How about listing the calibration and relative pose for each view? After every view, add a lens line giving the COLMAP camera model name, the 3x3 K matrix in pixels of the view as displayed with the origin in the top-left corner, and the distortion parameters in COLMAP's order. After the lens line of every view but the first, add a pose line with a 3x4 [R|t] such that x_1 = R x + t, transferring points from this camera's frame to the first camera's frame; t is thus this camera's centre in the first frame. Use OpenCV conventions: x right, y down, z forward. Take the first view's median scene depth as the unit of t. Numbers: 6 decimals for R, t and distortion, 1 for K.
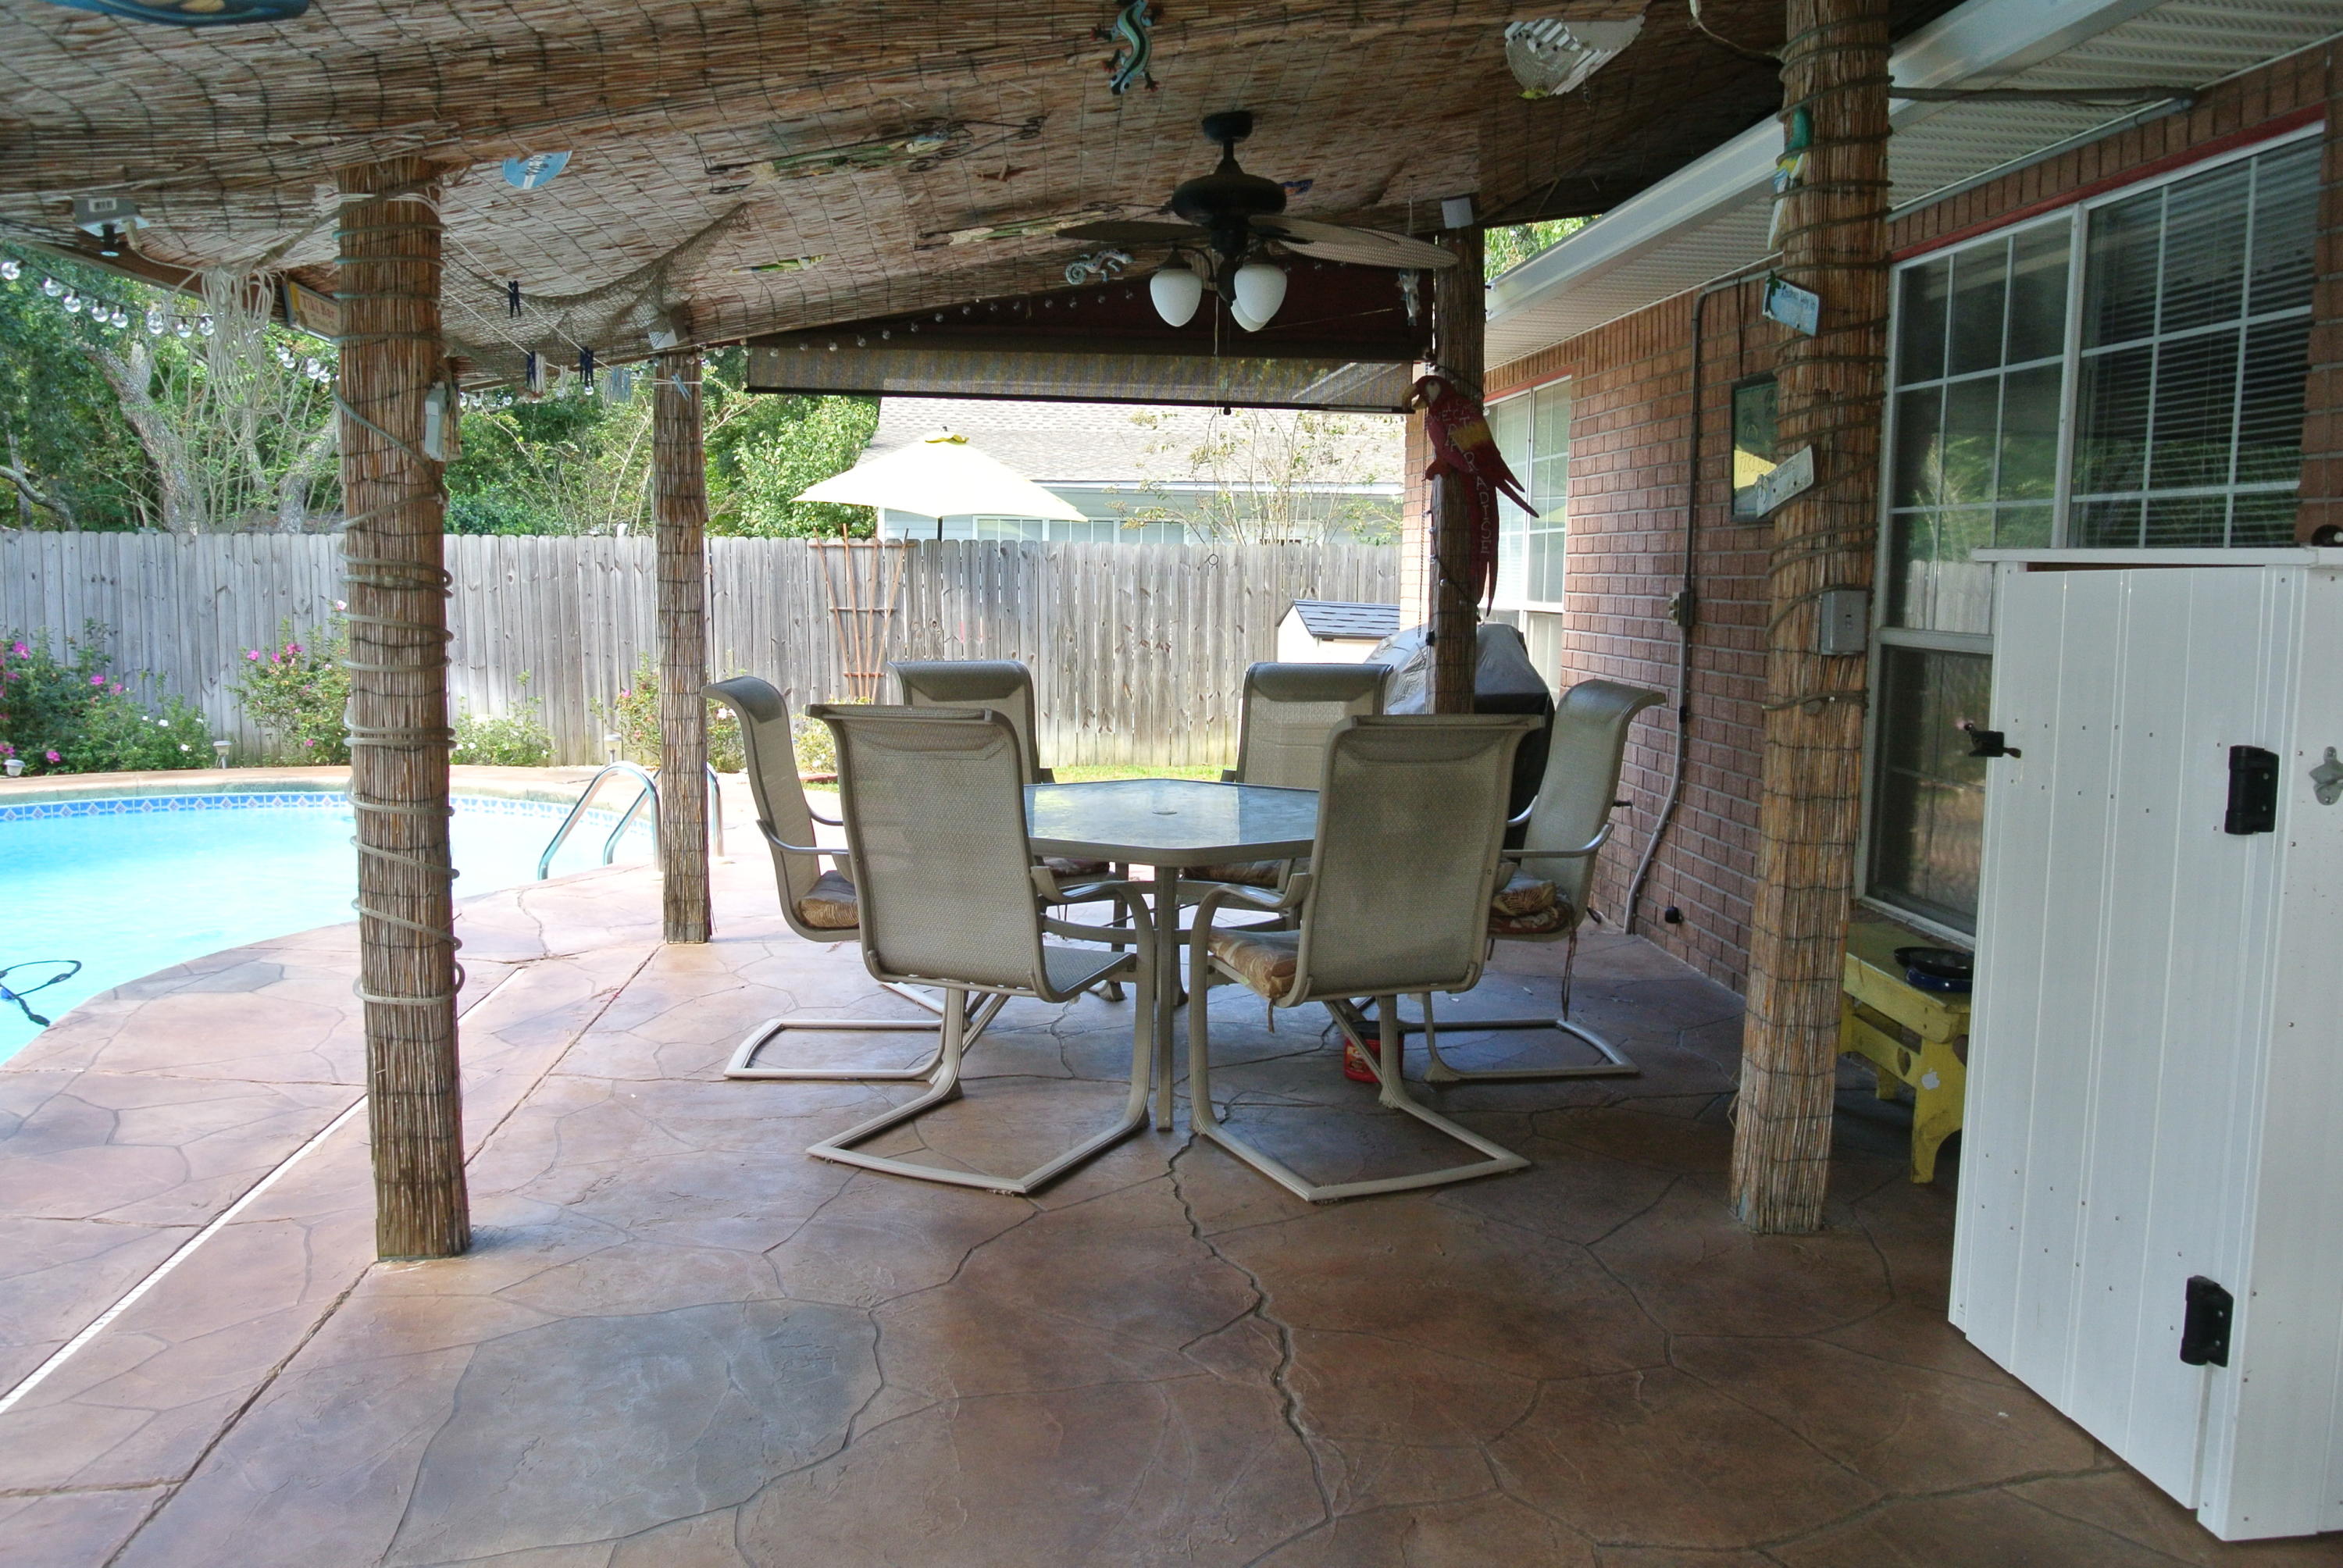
lens RADIAL K [[1818.6, 0, 1169.3], [0, 1818.6, 780.9], [0, 0, 1]] dist [-0.057182, 0.003778]
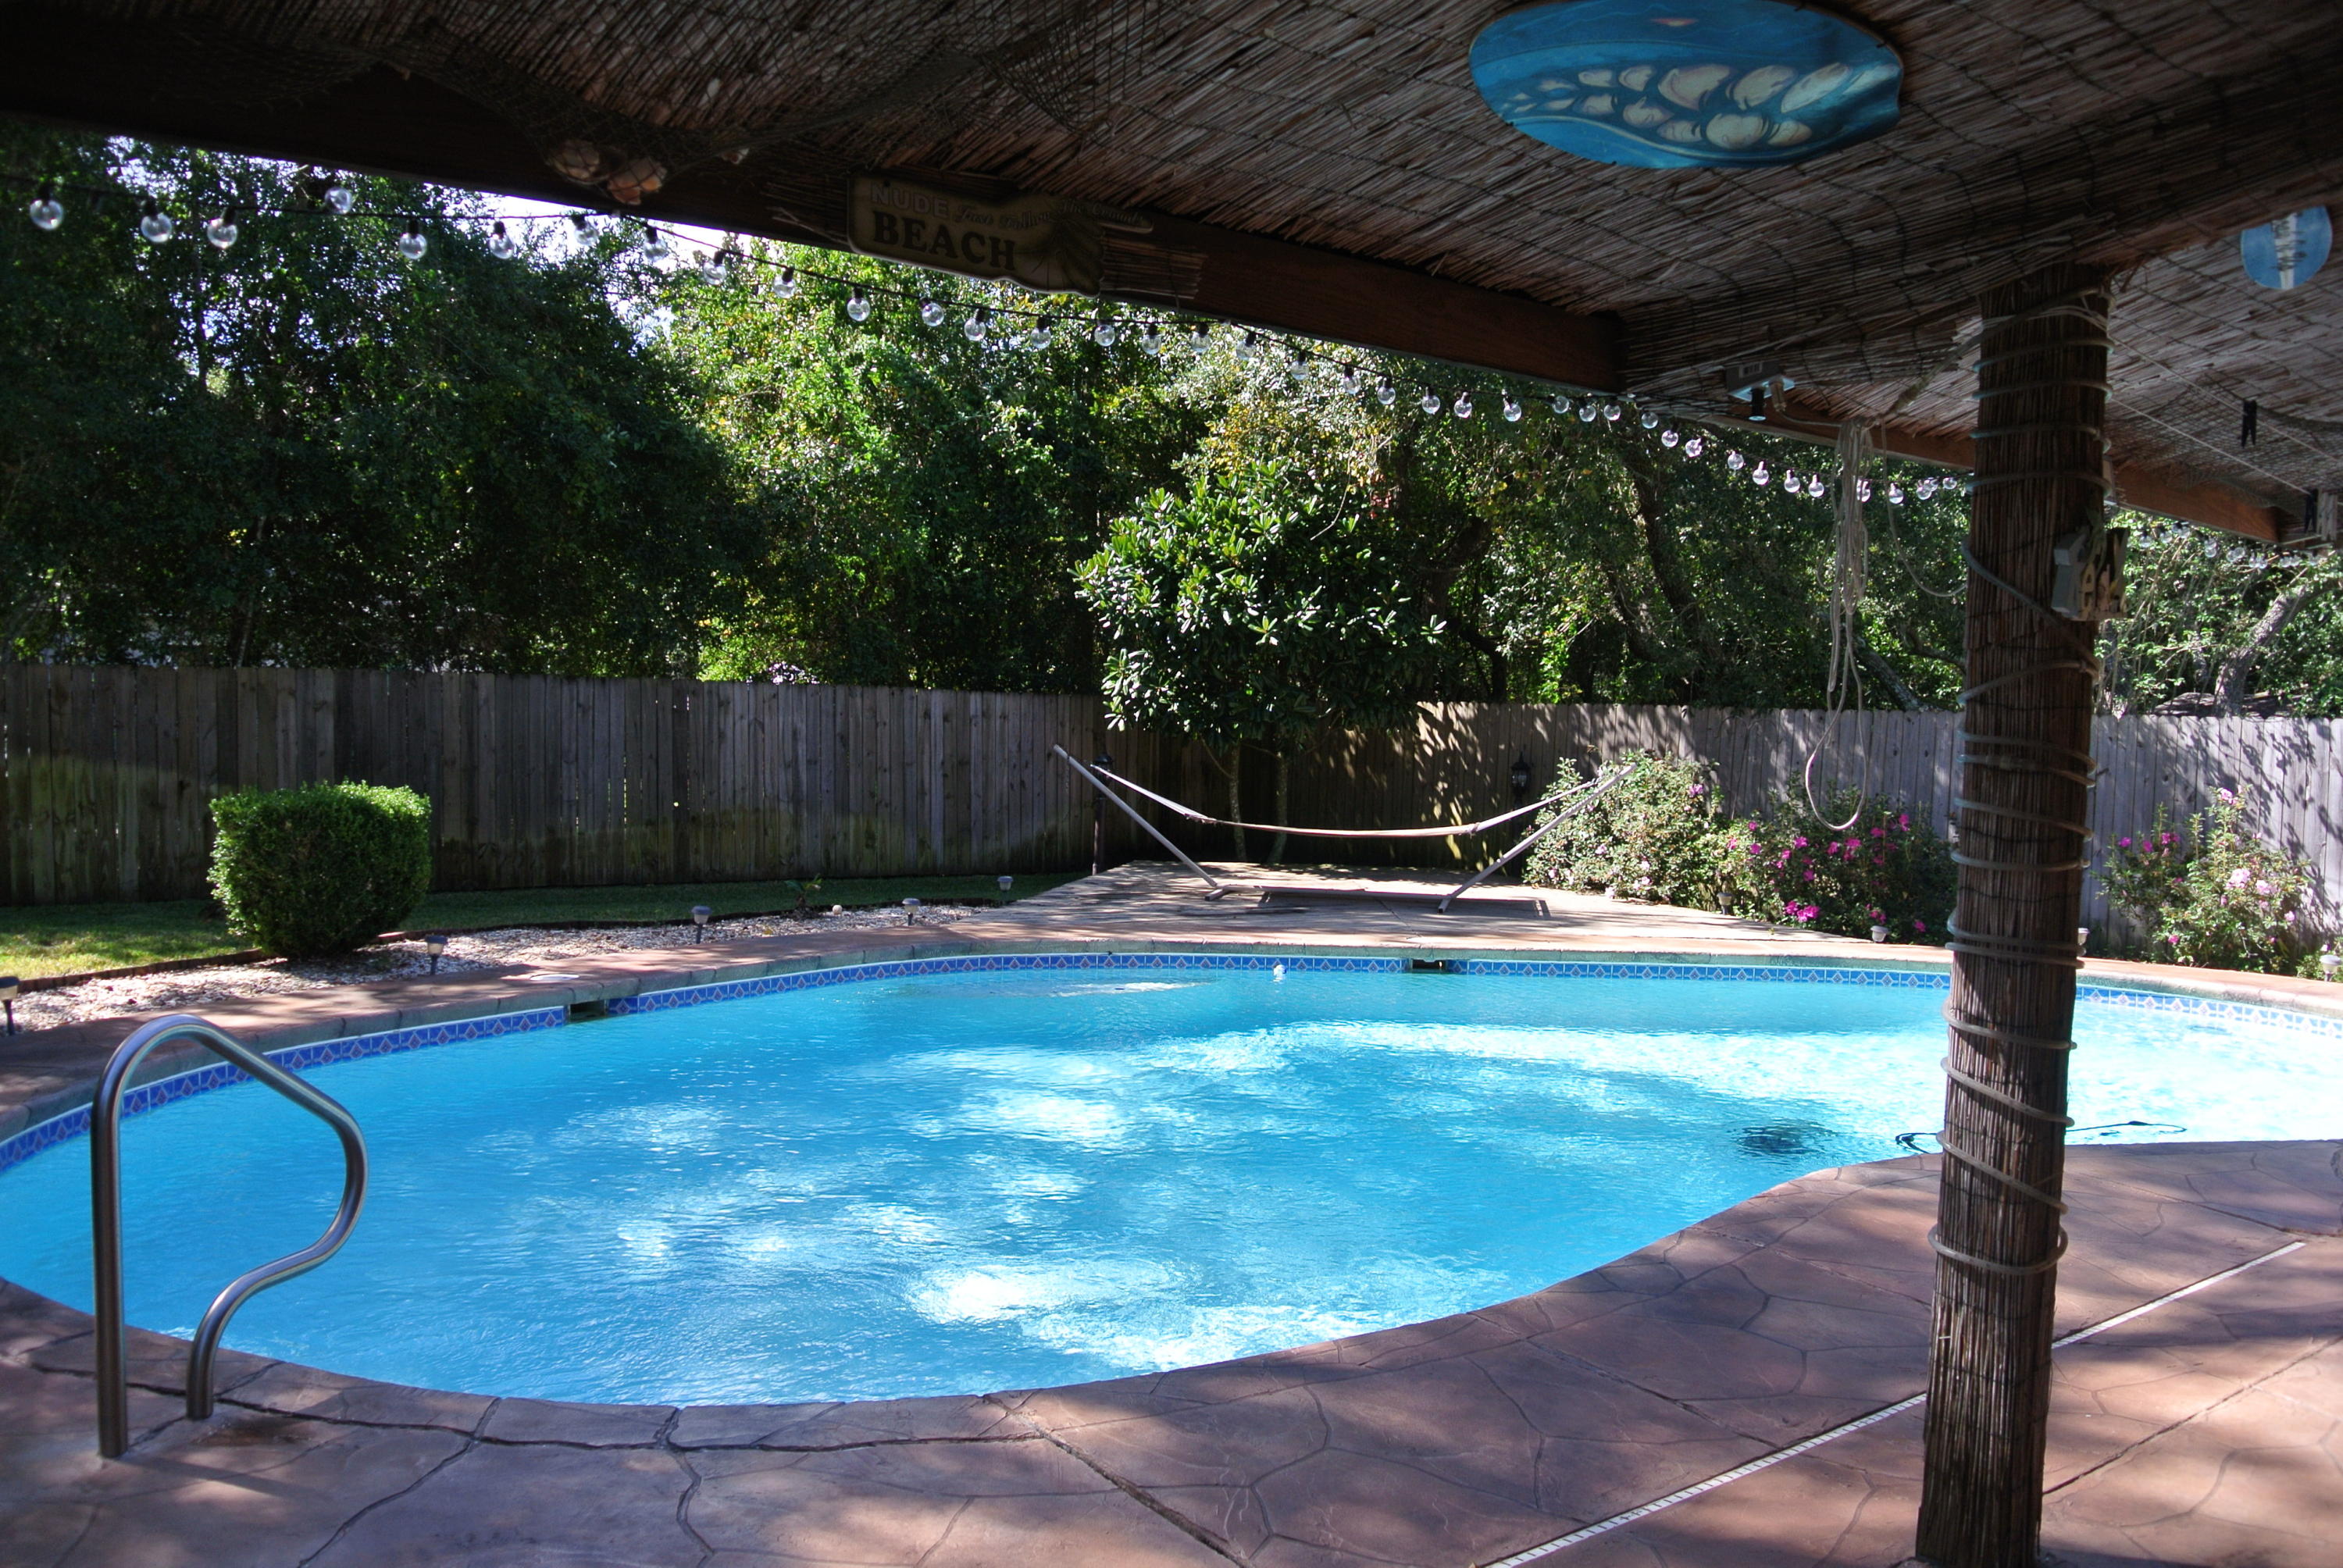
lens RADIAL K [[1818.6, 0, 1173.7], [0, 1818.6, 799.7], [0, 0, 1]] dist [-0.057182, 0.003778]
pose [[0.529822, 0.041224, -0.847106, 0.077625], [-0.118796, 0.992578, -0.025997, -0.026353], [0.839747, 0.114407, 0.530788, 0.229769]]
